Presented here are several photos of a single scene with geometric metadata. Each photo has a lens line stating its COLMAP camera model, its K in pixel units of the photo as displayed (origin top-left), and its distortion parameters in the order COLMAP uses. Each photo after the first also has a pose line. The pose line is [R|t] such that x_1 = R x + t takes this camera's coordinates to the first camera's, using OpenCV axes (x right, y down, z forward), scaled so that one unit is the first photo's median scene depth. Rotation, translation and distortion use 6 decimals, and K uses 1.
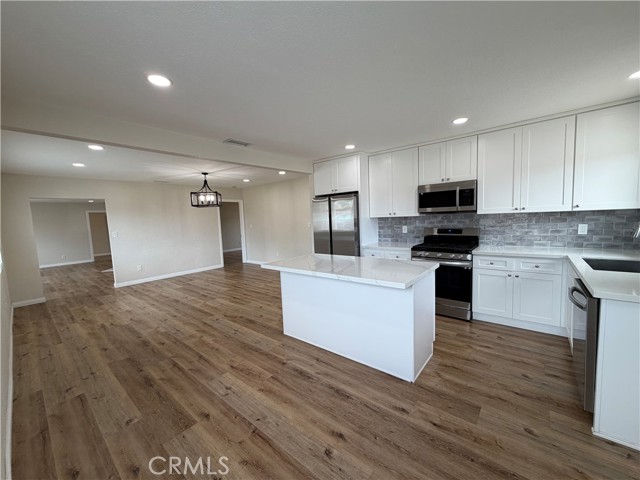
lens RADIAL K [[255.3, 0, 318.3], [0, 255.3, 240.6], [0, 0, 1]] dist [0.000156, 0.000392]
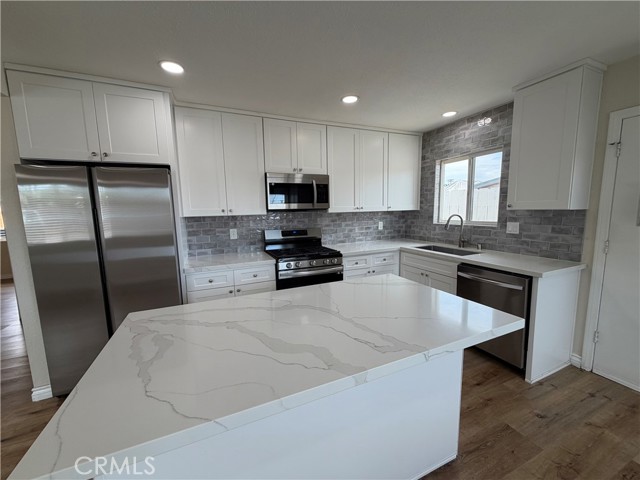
lens RADIAL K [[255.3, 0, 318.3], [0, 255.3, 240.6], [0, 0, 1]] dist [0.000156, 0.000392]
pose [[0.448955, -0.079344, 0.890025, -0.228671], [0.086116, 0.995255, 0.045285, -0.049331], [-0.889395, 0.056314, 0.453658, 0.634439]]
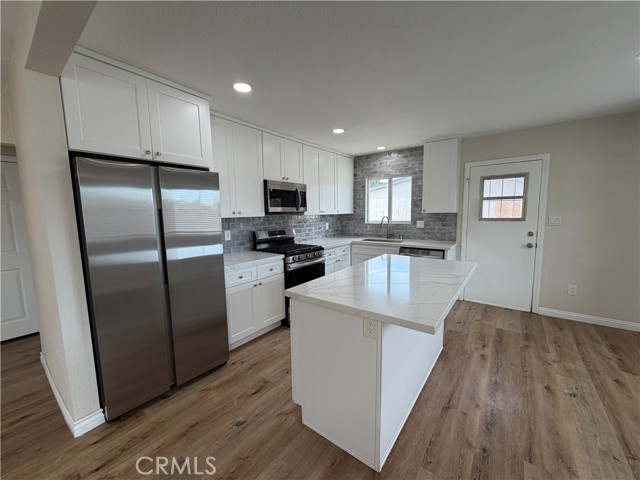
lens RADIAL K [[255.3, 0, 318.3], [0, 255.3, 240.6], [0, 0, 1]] dist [0.000156, 0.000392]
pose [[-0.041863, -0.070712, 0.996618, -0.510578], [0.110775, 0.991014, 0.074967, -0.072200], [-0.992963, 0.113539, -0.033654, 1.013135]]
